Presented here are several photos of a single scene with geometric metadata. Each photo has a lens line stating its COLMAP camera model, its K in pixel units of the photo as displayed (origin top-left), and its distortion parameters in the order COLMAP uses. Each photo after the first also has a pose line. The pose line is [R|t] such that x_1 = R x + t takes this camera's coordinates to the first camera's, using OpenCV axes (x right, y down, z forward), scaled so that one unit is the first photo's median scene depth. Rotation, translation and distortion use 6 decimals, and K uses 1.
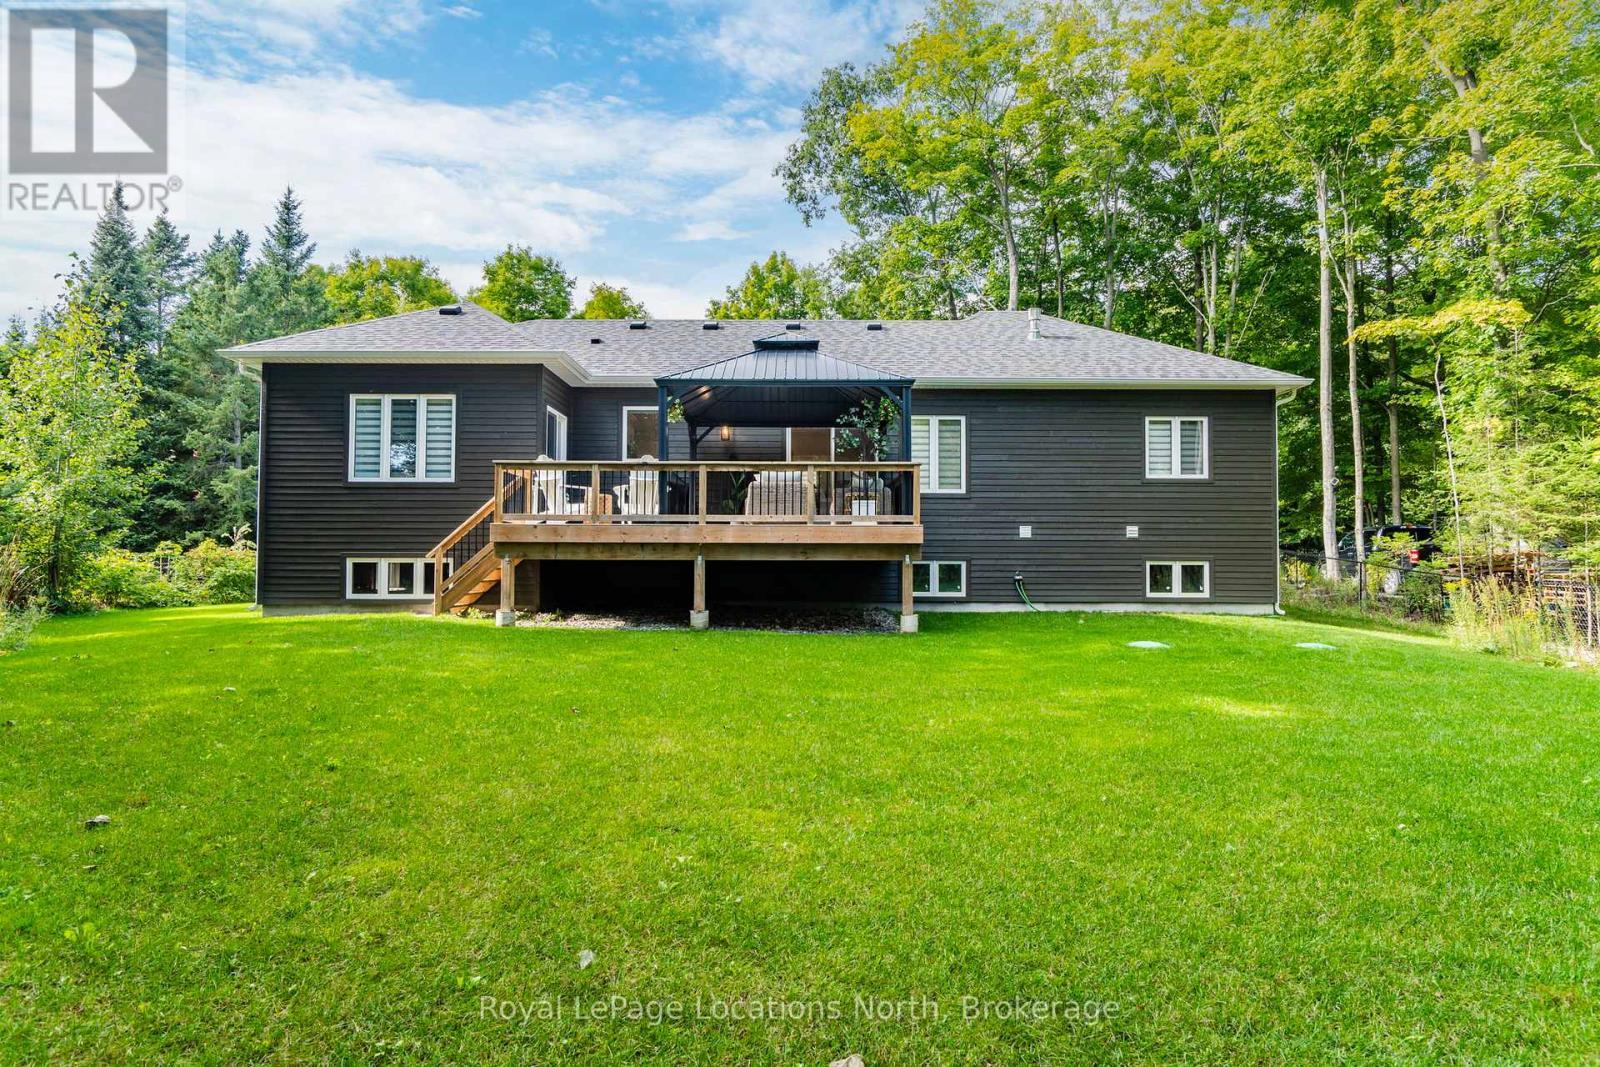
lens RADIAL K [[969.4, 0, 800.0], [0, 969.4, 533.5], [0, 0, 1]] dist [0.003075, 0.002398]
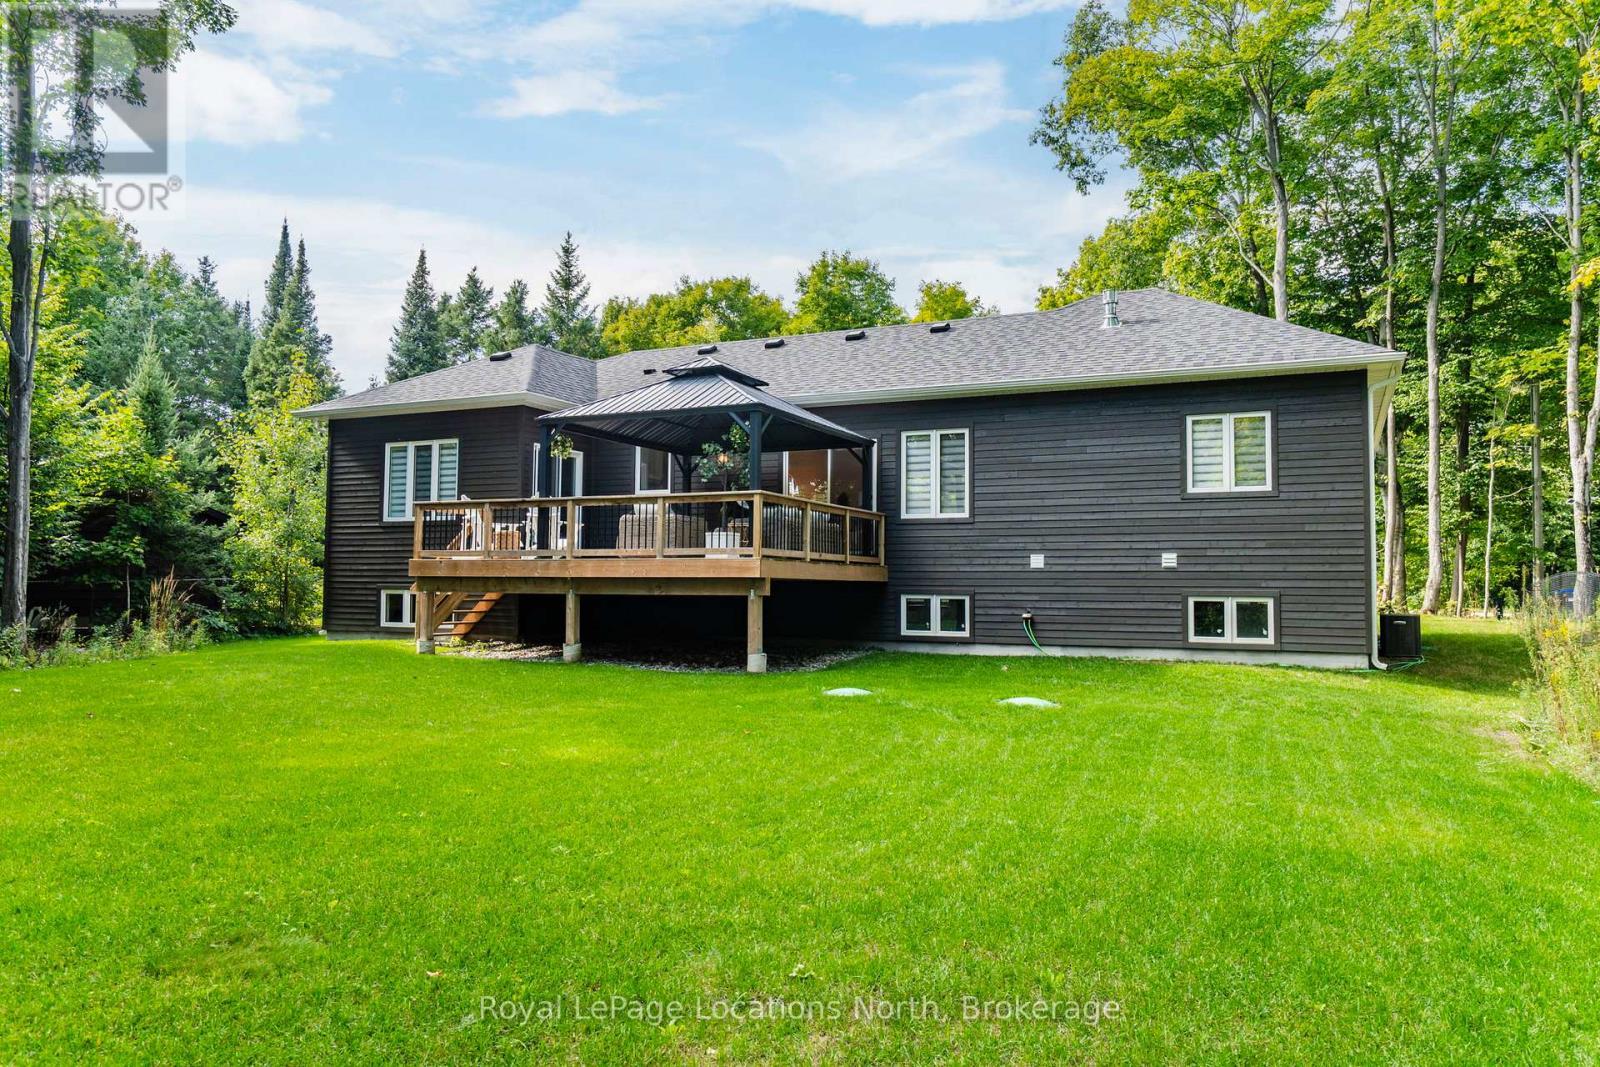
lens RADIAL K [[1132.2, 0, 800.0], [0, 1132.2, 533.5], [0, 0, 1]] dist [0.006519, -0.001320]
pose [[0.905347, -0.017473, -0.424312, 0.463522], [0.008504, 0.999699, -0.023021, -0.004927], [0.424587, 0.017234, 0.905223, 0.019853]]
